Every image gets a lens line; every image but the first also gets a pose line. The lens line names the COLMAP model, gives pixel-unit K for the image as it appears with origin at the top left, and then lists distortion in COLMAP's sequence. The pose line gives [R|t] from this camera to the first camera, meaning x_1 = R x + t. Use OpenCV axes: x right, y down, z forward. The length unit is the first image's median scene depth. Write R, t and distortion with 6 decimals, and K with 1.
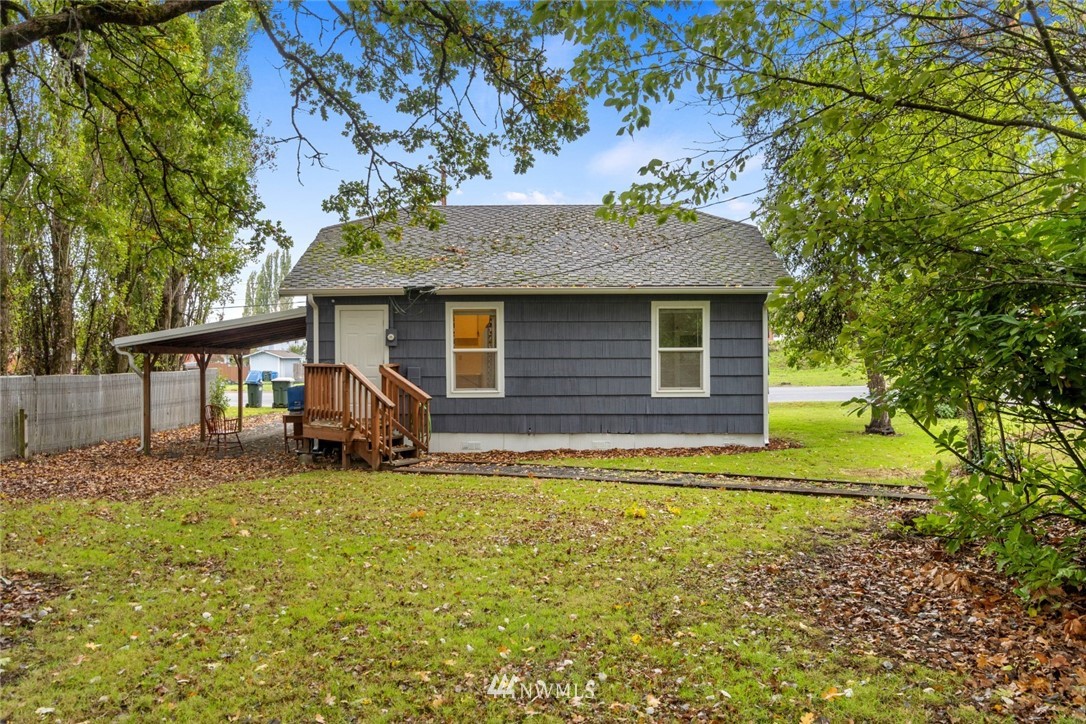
lens RADIAL K [[828.7, 0, 547.6], [0, 828.7, 365.5], [0, 0, 1]] dist [0.000629, -0.000134]
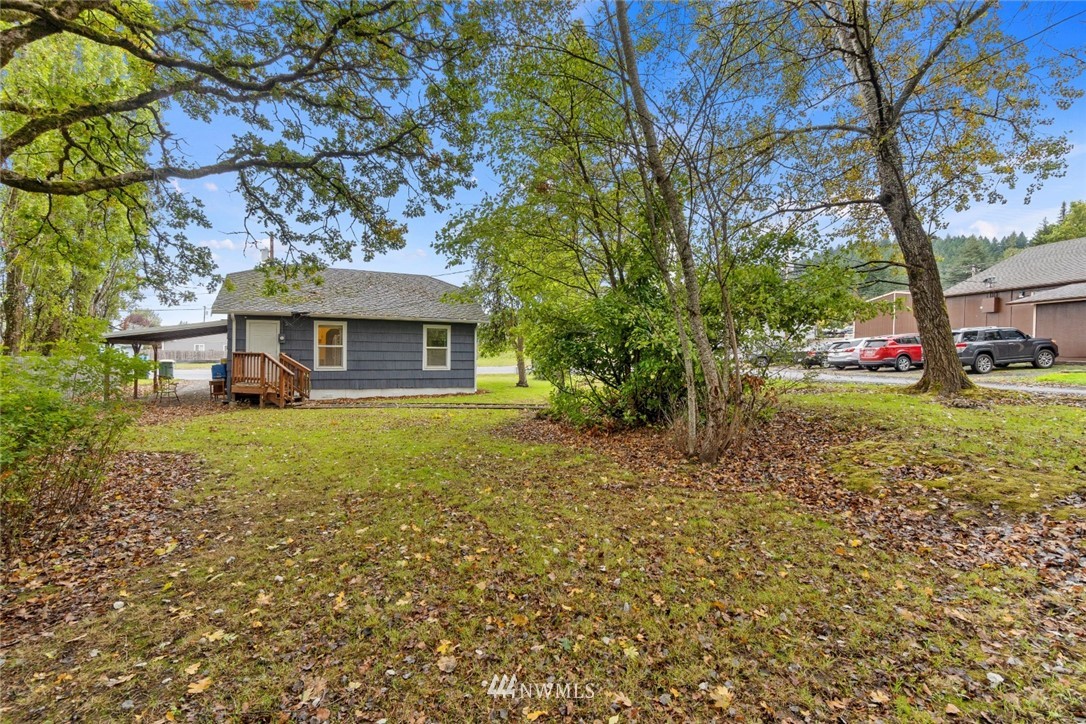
lens RADIAL K [[479.7, 0, 539.1], [0, 479.7, 357.9], [0, 0, 1]] dist [-0.002261, -0.000142]
pose [[0.905002, 0.010530, 0.425276, -0.129992], [-0.012747, 0.999916, 0.002367, 0.000021], [-0.425215, -0.007563, 0.905061, -0.230009]]
